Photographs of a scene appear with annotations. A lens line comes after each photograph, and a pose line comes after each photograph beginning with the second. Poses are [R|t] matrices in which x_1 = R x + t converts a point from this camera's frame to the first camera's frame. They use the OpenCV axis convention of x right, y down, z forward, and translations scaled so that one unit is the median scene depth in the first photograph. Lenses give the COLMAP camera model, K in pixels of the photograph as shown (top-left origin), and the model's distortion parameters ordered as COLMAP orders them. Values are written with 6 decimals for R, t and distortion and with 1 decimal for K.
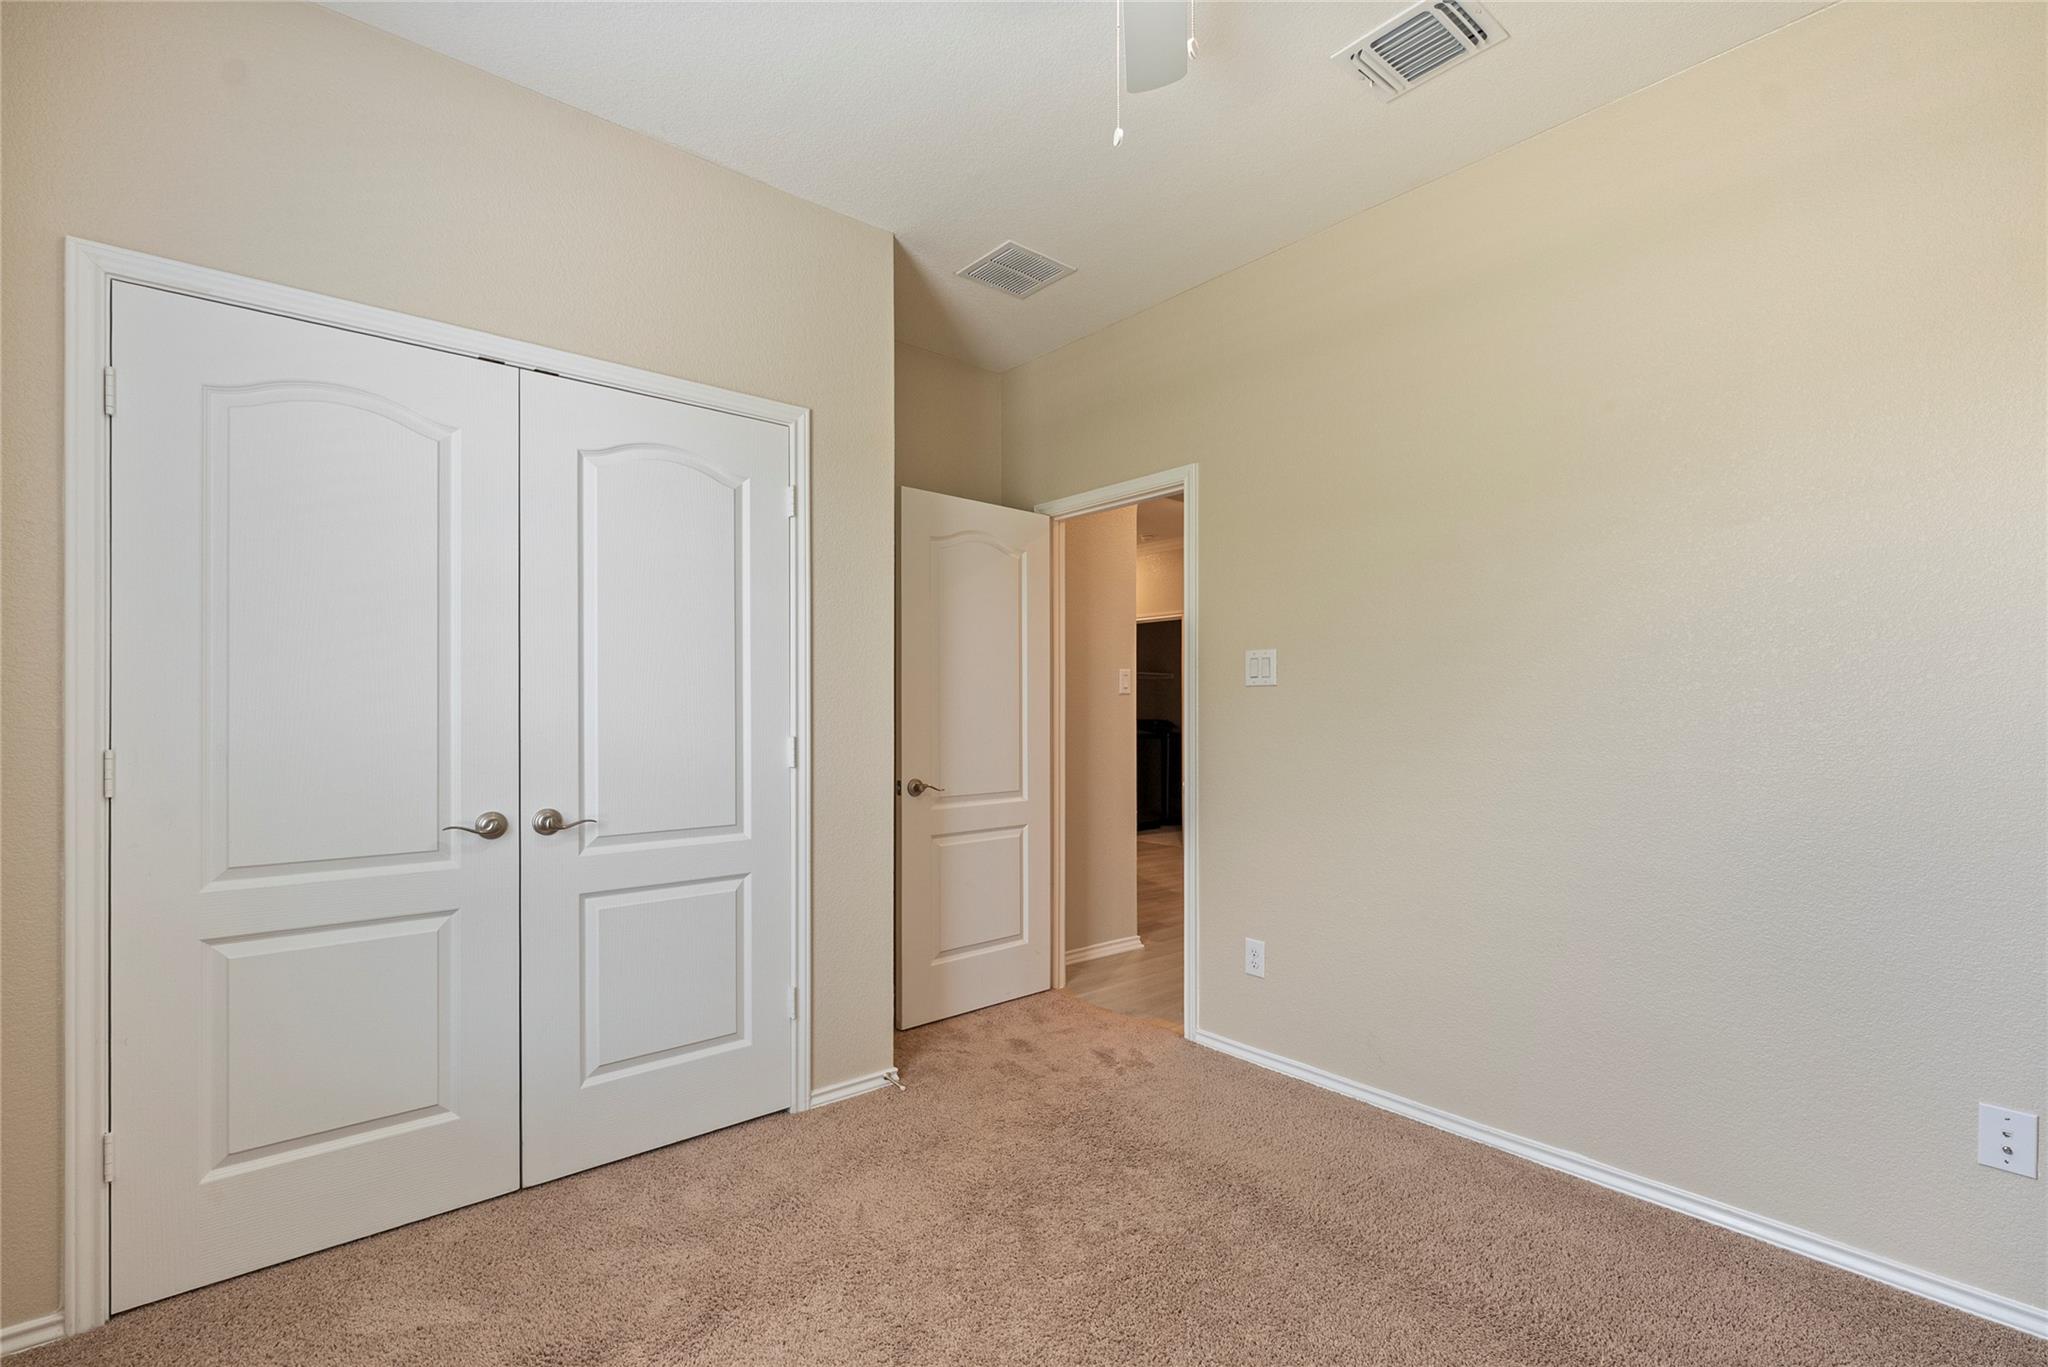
lens RADIAL K [[909.5, 0, 1064.0], [0, 909.5, 709.5], [0, 0, 1]] dist [0.001446, 0.000079]
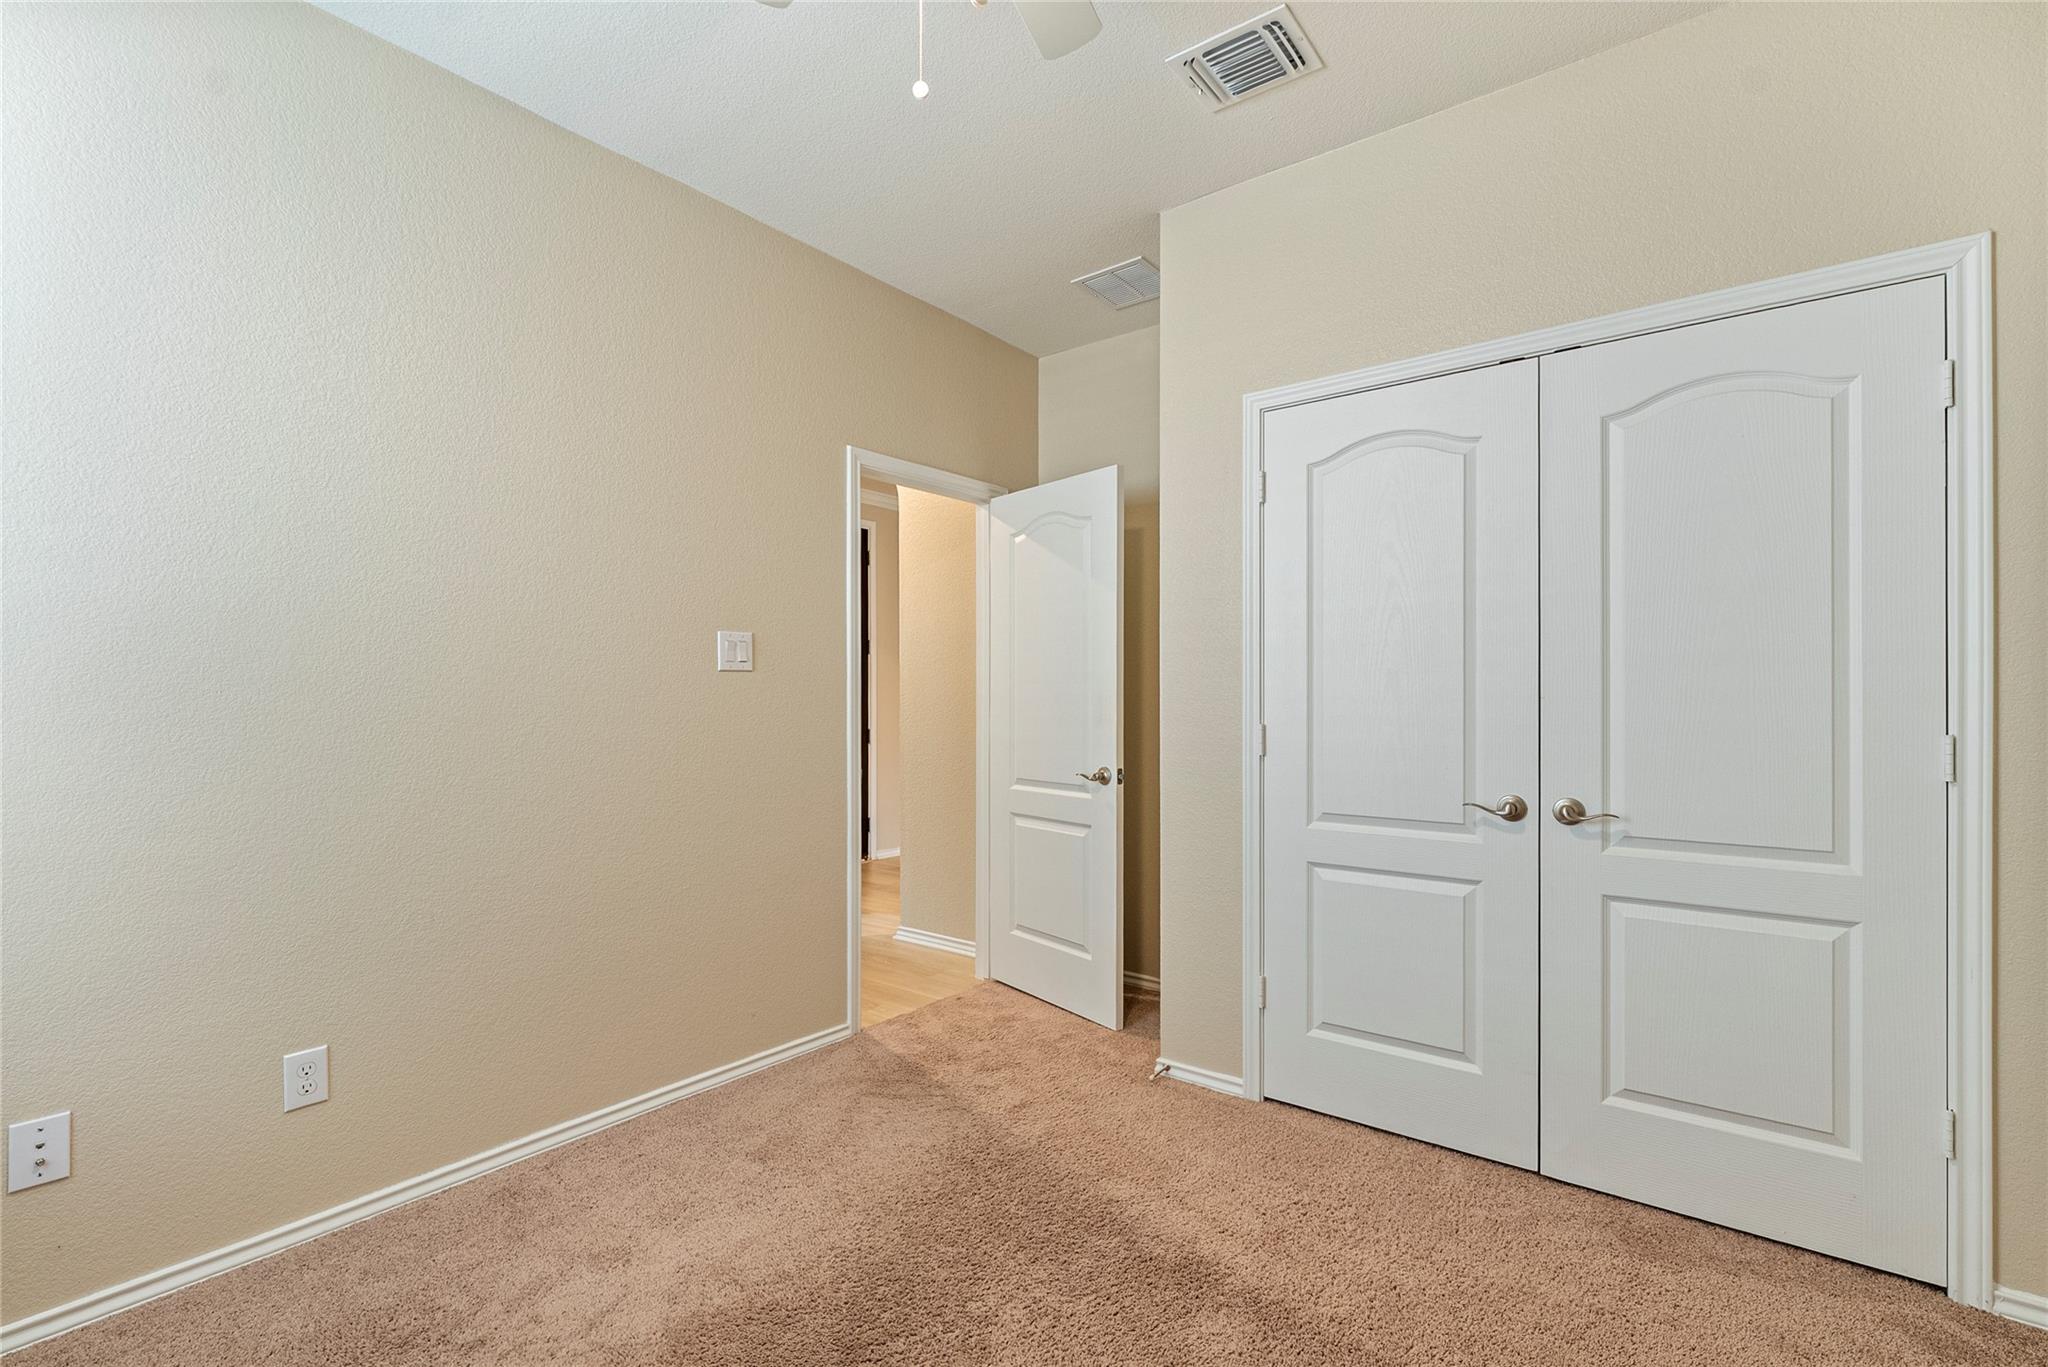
lens RADIAL K [[909.5, 0, 1016.4], [0, 909.5, 700.0], [0, 0, 1]] dist [0.001446, 0.000079]
pose [[0.192002, 0.003942, -0.981387, 0.265724], [0.001161, 0.999990, 0.004244, -0.001188], [0.981394, -0.001954, 0.191995, 0.230654]]
